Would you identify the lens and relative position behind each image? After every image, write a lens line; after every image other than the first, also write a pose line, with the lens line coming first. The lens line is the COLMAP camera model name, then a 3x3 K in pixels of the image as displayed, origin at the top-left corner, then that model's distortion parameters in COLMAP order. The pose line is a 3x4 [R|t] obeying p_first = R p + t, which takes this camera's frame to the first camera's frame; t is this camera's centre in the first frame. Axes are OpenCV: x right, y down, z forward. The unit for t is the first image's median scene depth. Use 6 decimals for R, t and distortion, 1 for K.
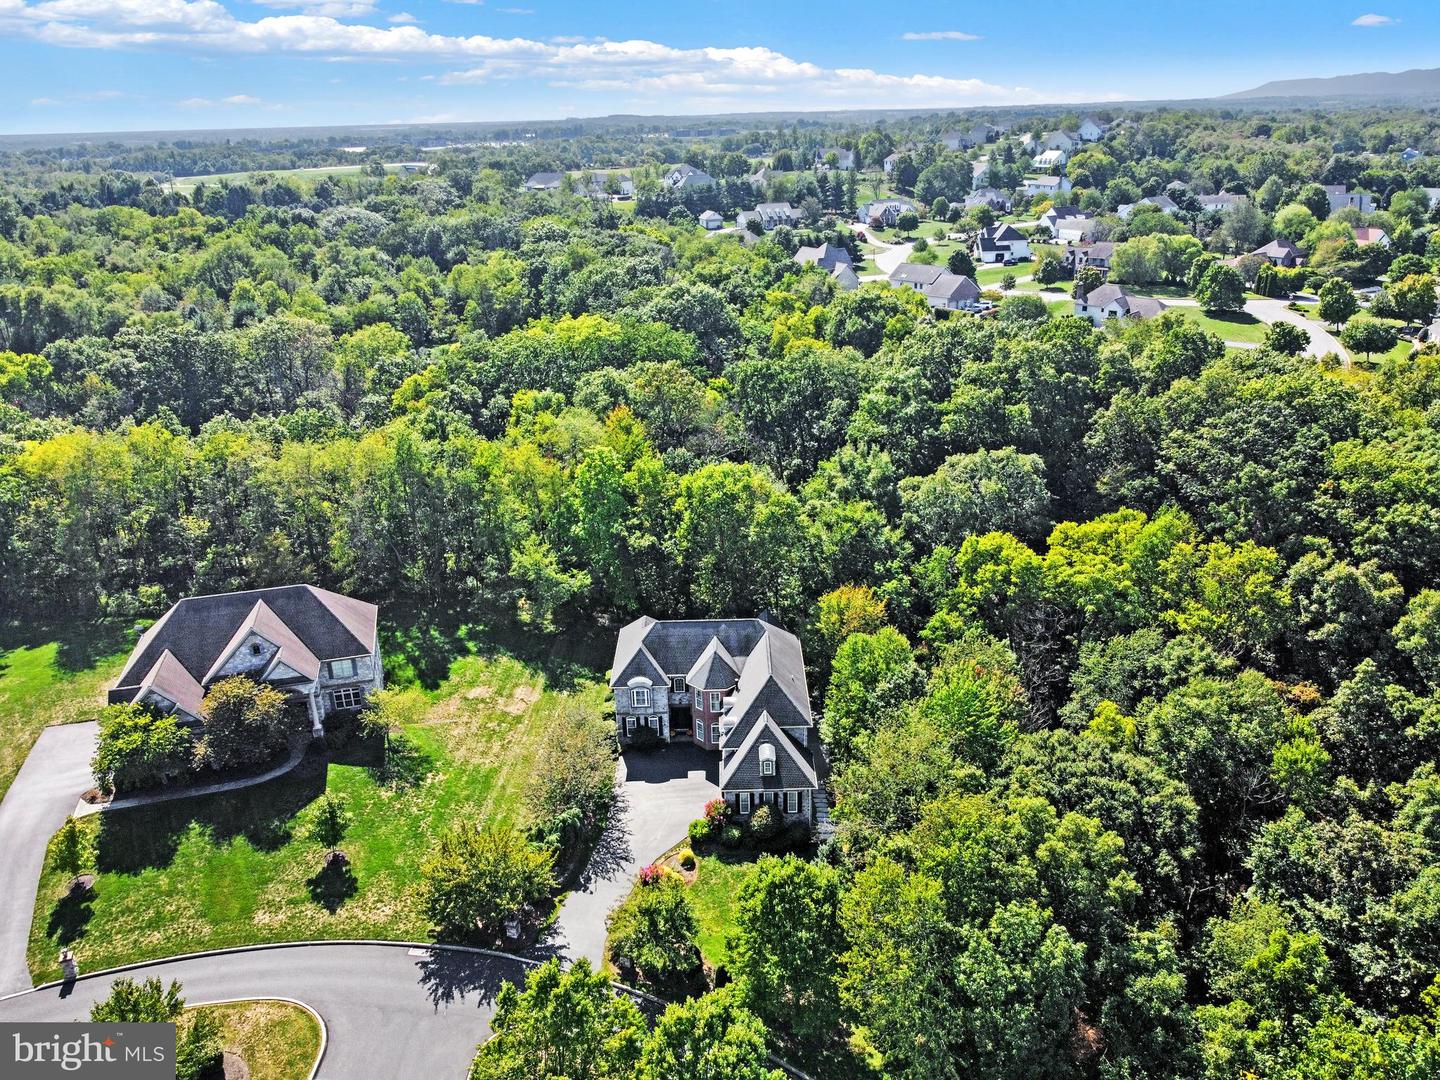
lens RADIAL K [[1094.7, 0, 722.7], [0, 1094.7, 539.1], [0, 0, 1]] dist [0.008606, -0.018479]
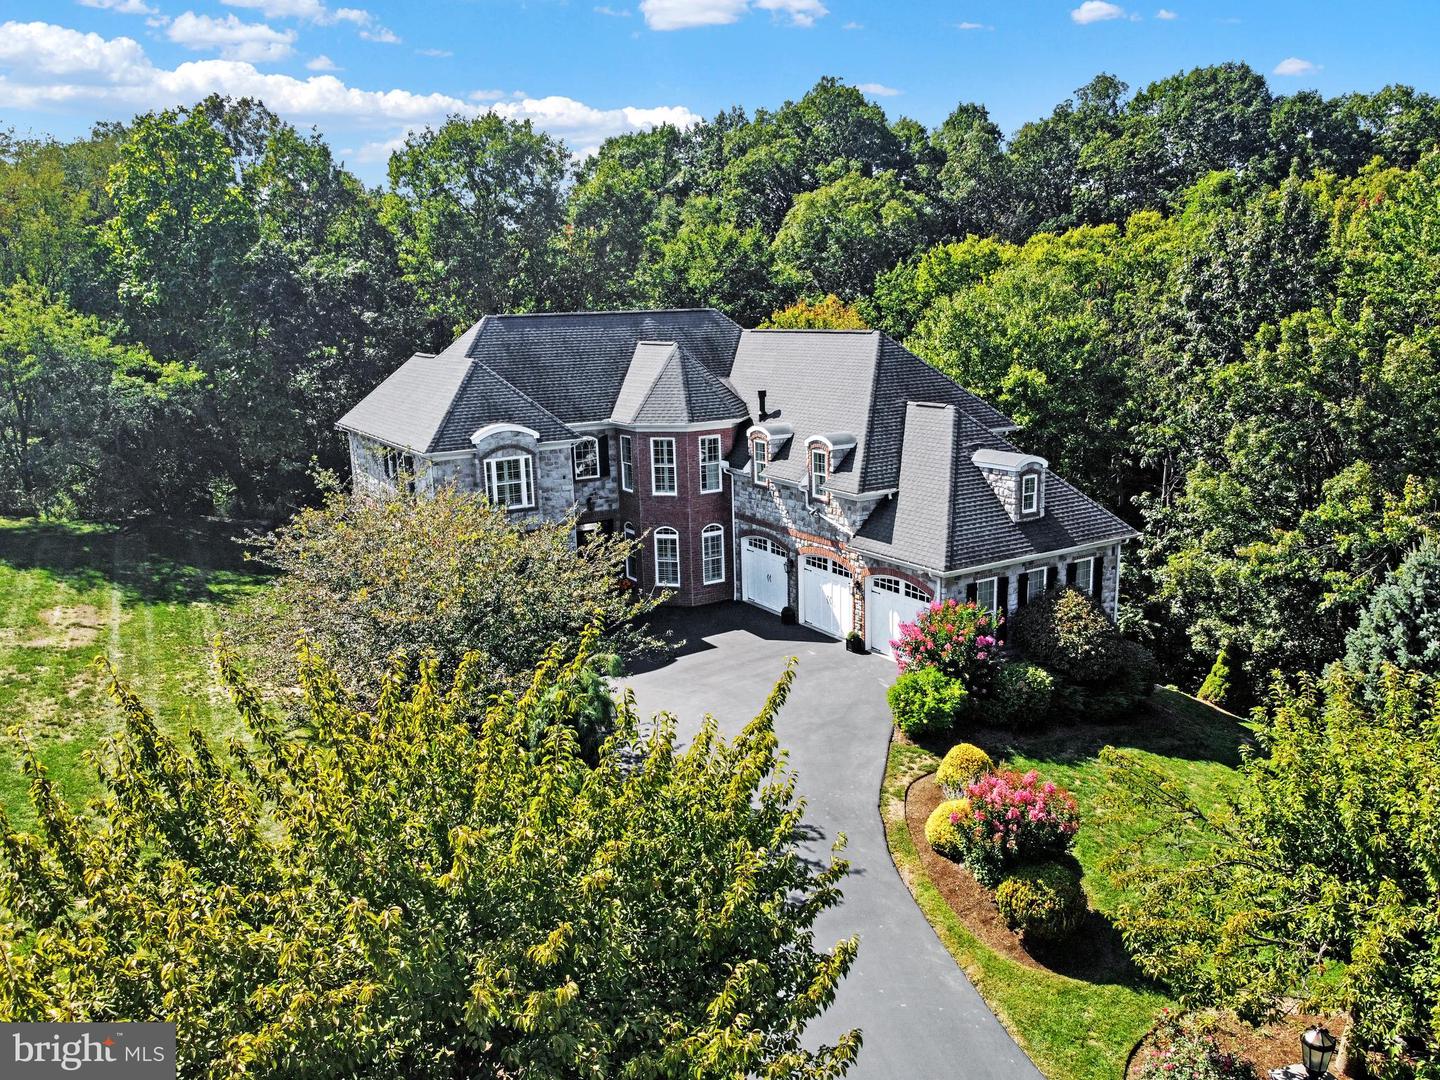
lens RADIAL K [[1094.7, 0, 722.2], [0, 1094.7, 542.6], [0, 0, 1]] dist [0.008606, -0.018479]
pose [[0.857959, -0.109972, 0.501809, -0.194634], [0.192908, 0.974300, -0.116301, 0.216936], [-0.476123, 0.196585, 0.857124, 0.662348]]
